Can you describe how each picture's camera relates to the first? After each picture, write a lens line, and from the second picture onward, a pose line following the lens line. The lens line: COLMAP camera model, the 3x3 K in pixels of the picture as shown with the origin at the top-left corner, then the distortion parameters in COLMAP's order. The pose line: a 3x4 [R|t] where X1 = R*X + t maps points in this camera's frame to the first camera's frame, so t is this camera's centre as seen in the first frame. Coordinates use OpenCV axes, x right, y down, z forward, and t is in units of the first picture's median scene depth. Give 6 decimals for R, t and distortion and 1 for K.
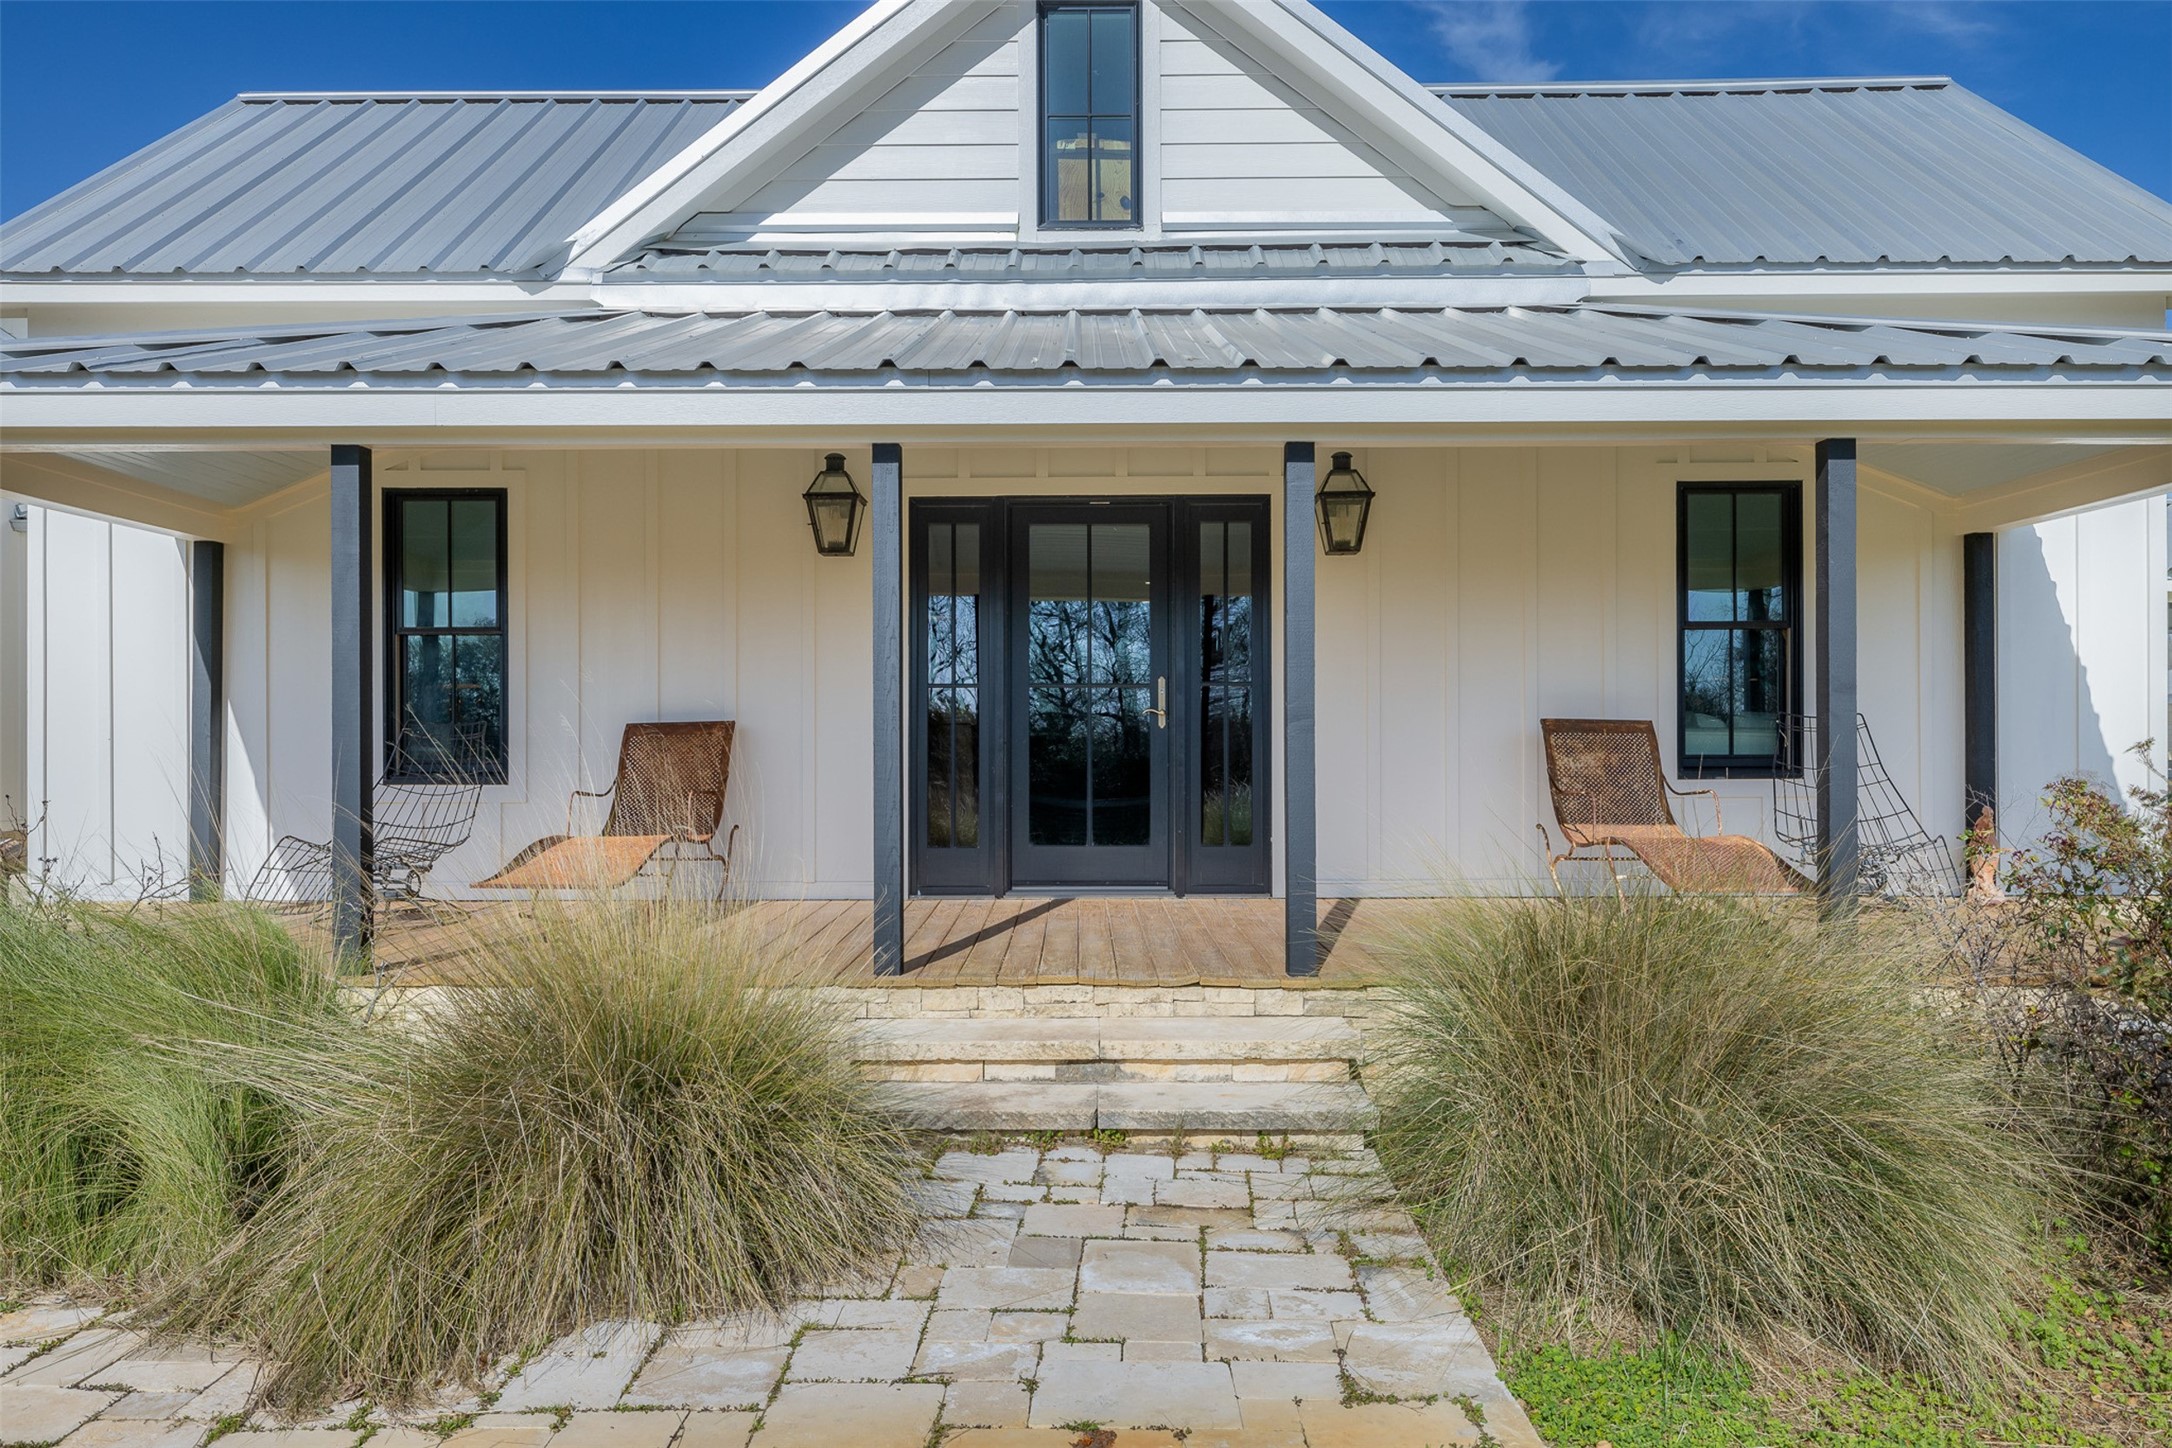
lens RADIAL K [[1503.2, 0, 1087.4], [0, 1503.2, 728.2], [0, 0, 1]] dist [0.007550, 0.000727]
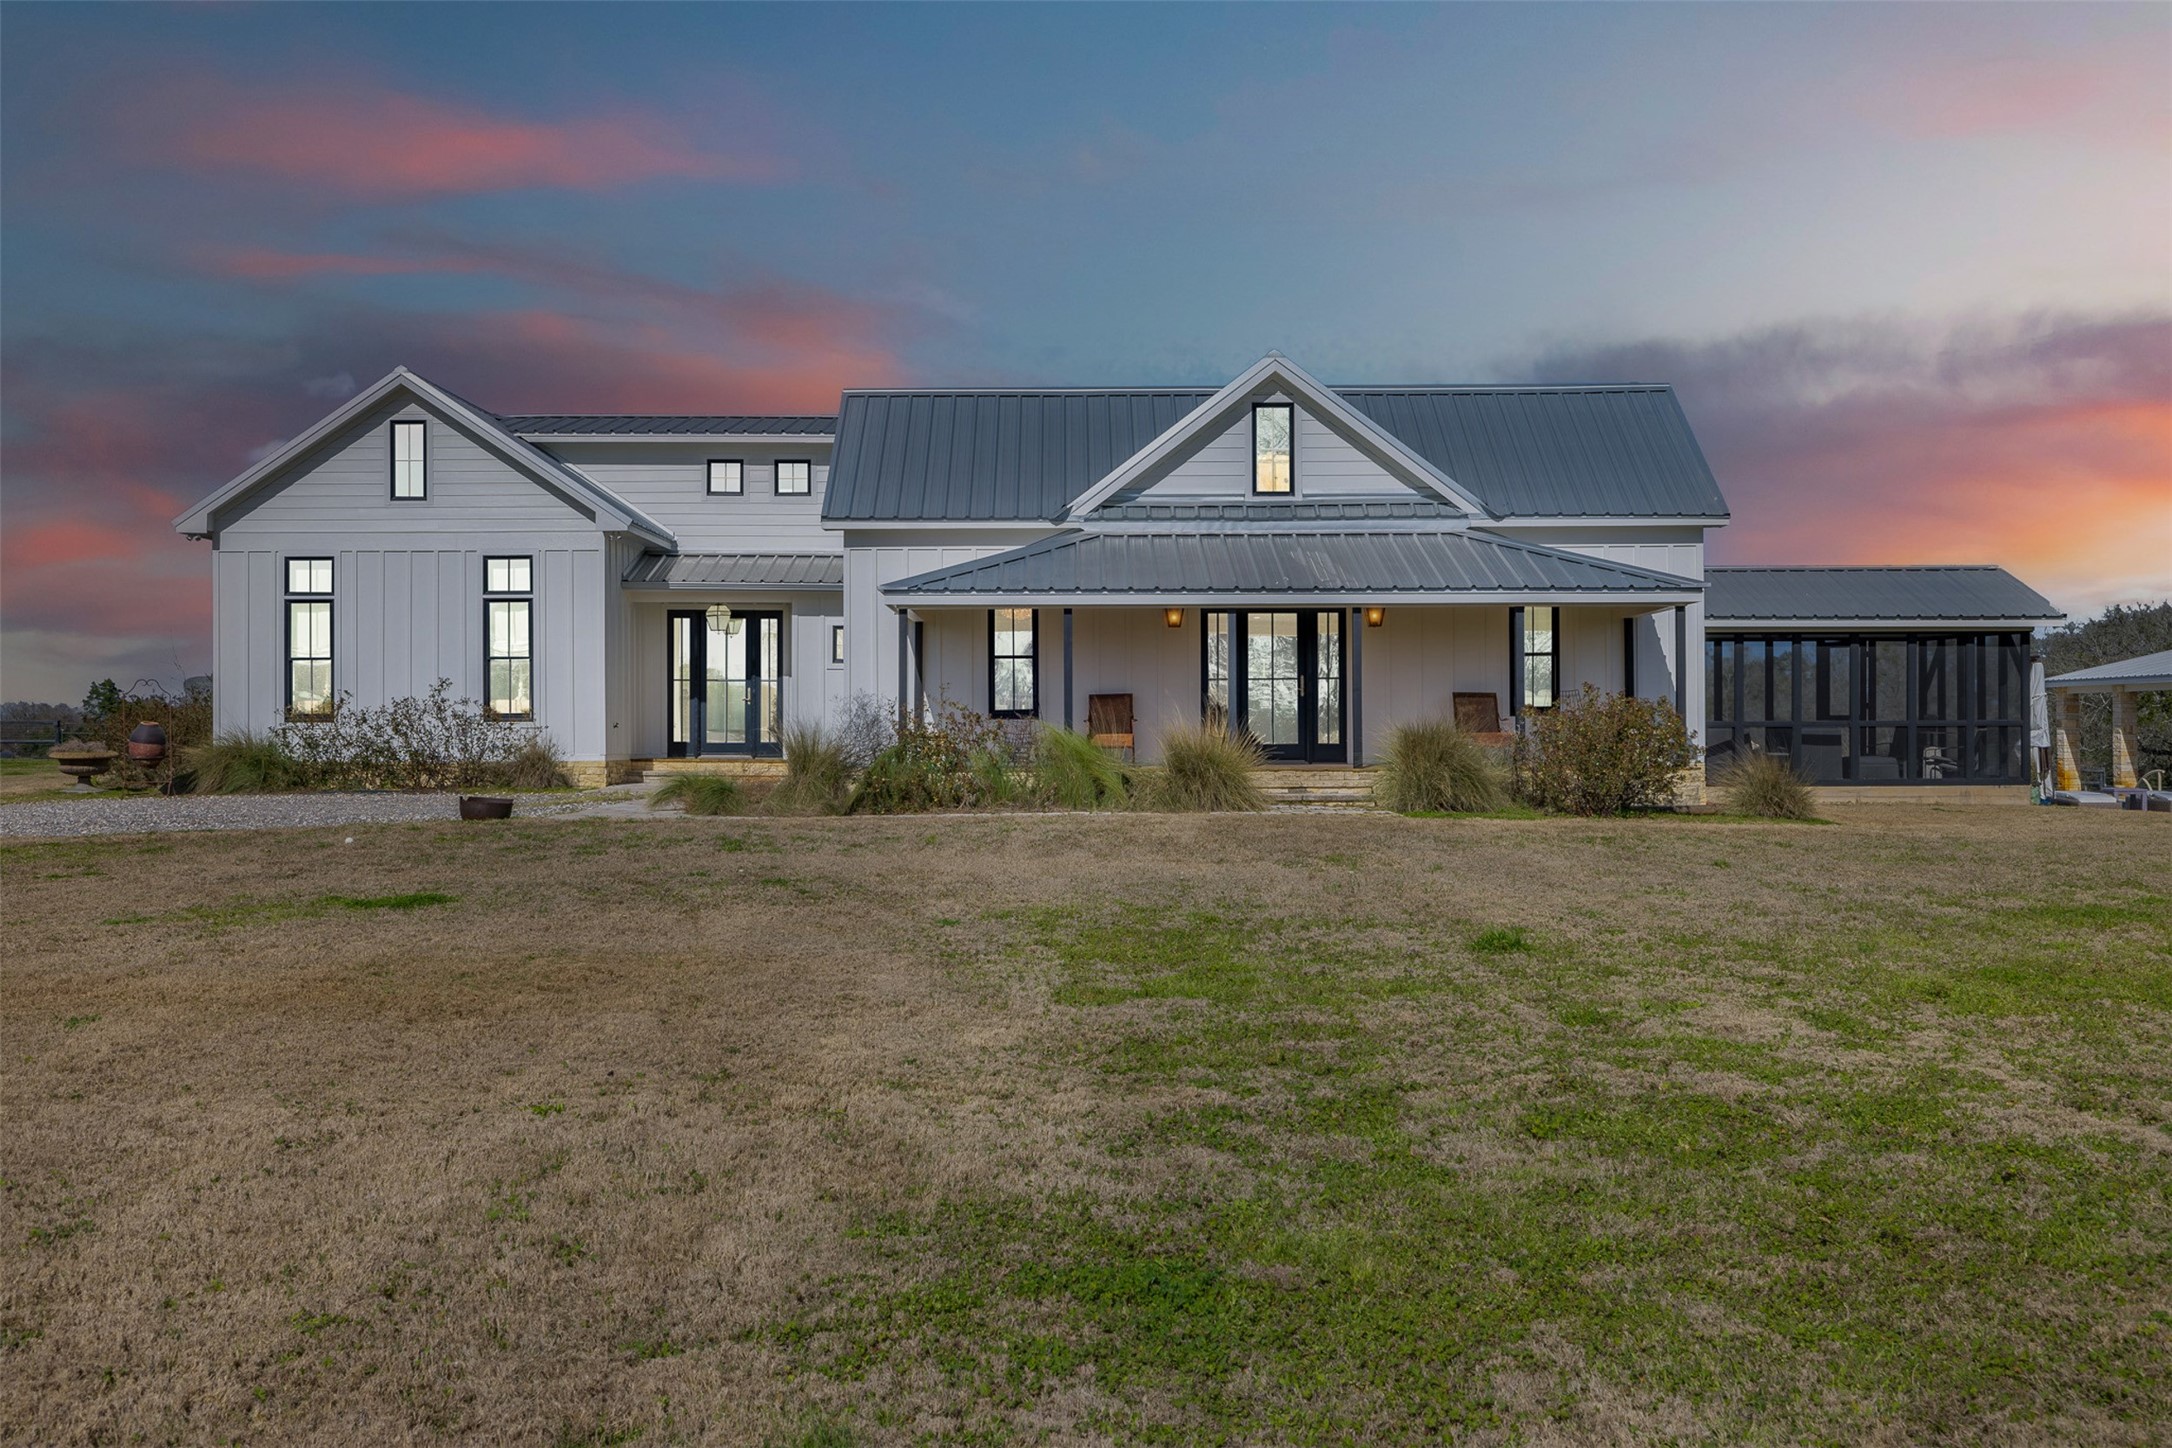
lens RADIAL K [[2099.1, 0, 1085.0], [0, 2099.1, 719.2], [0, 0, 1]] dist [-0.004346, 0.000000]
pose [[0.999966, -0.002323, 0.007909, -0.348971], [0.002331, 0.999997, -0.000941, 0.041861], [-0.007907, 0.000959, 0.999968, -2.546970]]
